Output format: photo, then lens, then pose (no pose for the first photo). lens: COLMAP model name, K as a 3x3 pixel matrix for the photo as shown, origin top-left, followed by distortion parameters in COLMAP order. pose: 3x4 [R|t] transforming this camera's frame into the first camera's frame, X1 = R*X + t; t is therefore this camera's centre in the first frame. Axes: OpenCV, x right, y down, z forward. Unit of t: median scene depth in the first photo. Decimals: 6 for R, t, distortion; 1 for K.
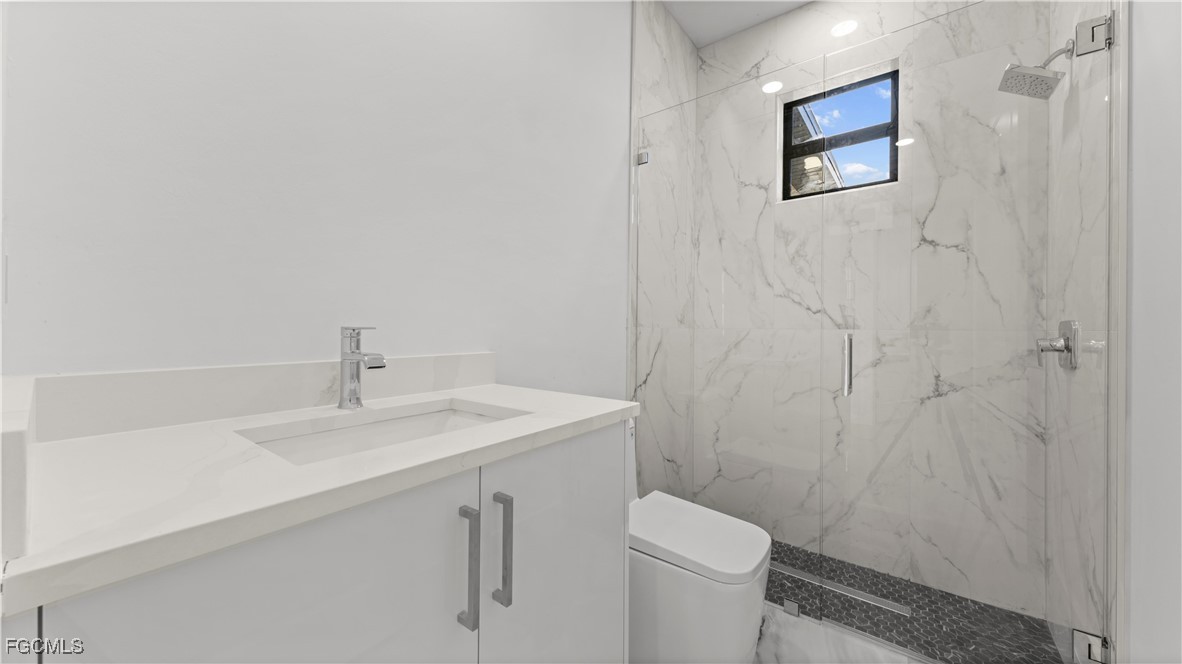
lens RADIAL K [[411.3, 0, 600.9], [0, 411.3, 327.8], [0, 0, 1]] dist [0.010300, -0.000815]
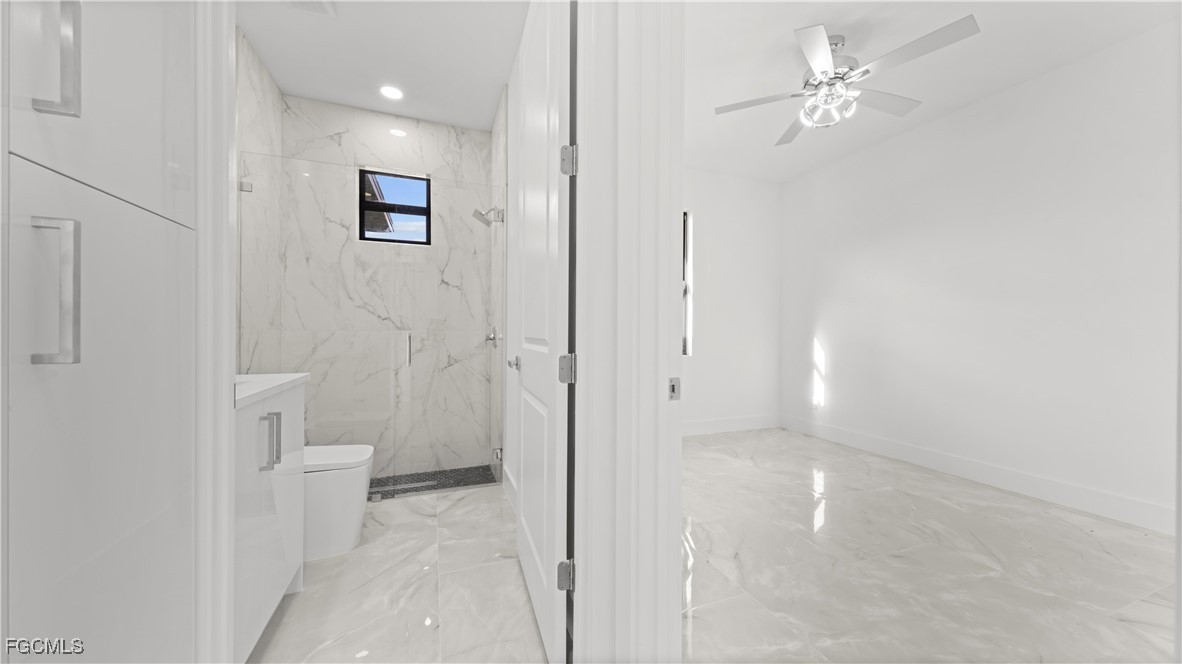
lens RADIAL K [[411.3, 0, 589.3], [0, 411.3, 331.5], [0, 0, 1]] dist [0.010300, -0.000815]
pose [[0.531362, -0.005325, 0.847128, -0.363546], [-0.002459, 0.999966, 0.007829, -0.005942], [-0.847141, -0.006243, 0.531331, -0.446709]]
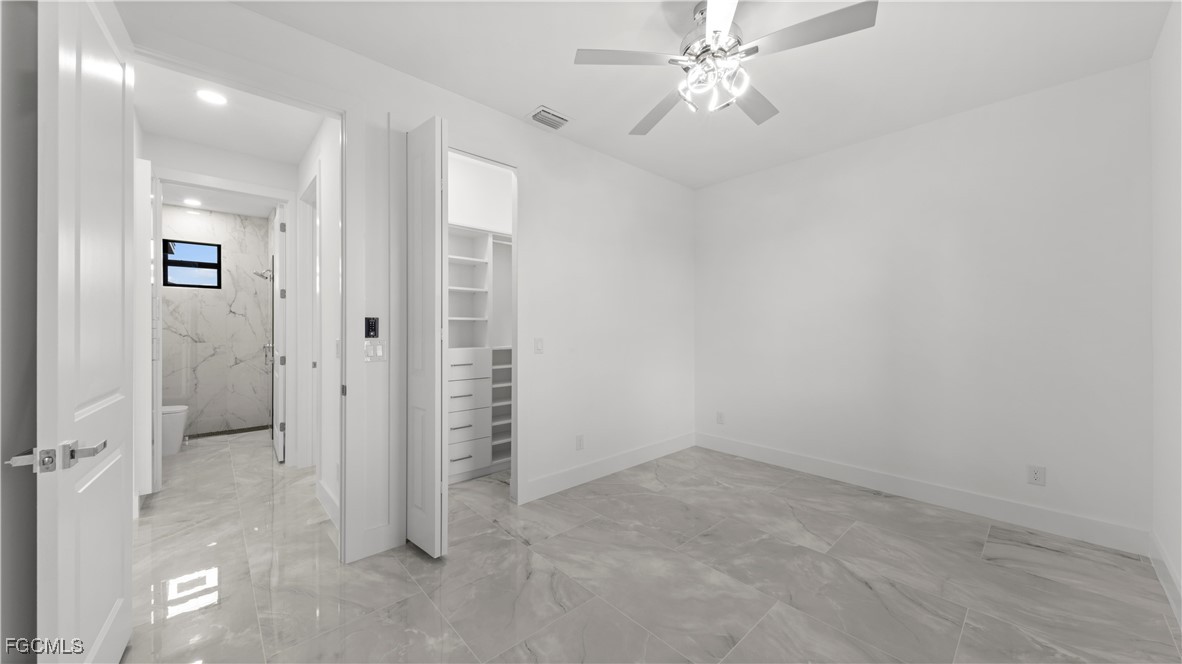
lens RADIAL K [[411.3, 0, 588.4], [0, 411.3, 327.4], [0, 0, 1]] dist [0.010300, -0.000815]
pose [[0.179747, -0.006668, 0.983690, -1.437138], [-0.002069, 0.999972, 0.007157, -0.110886], [-0.983711, -0.003322, 0.179729, -1.755216]]
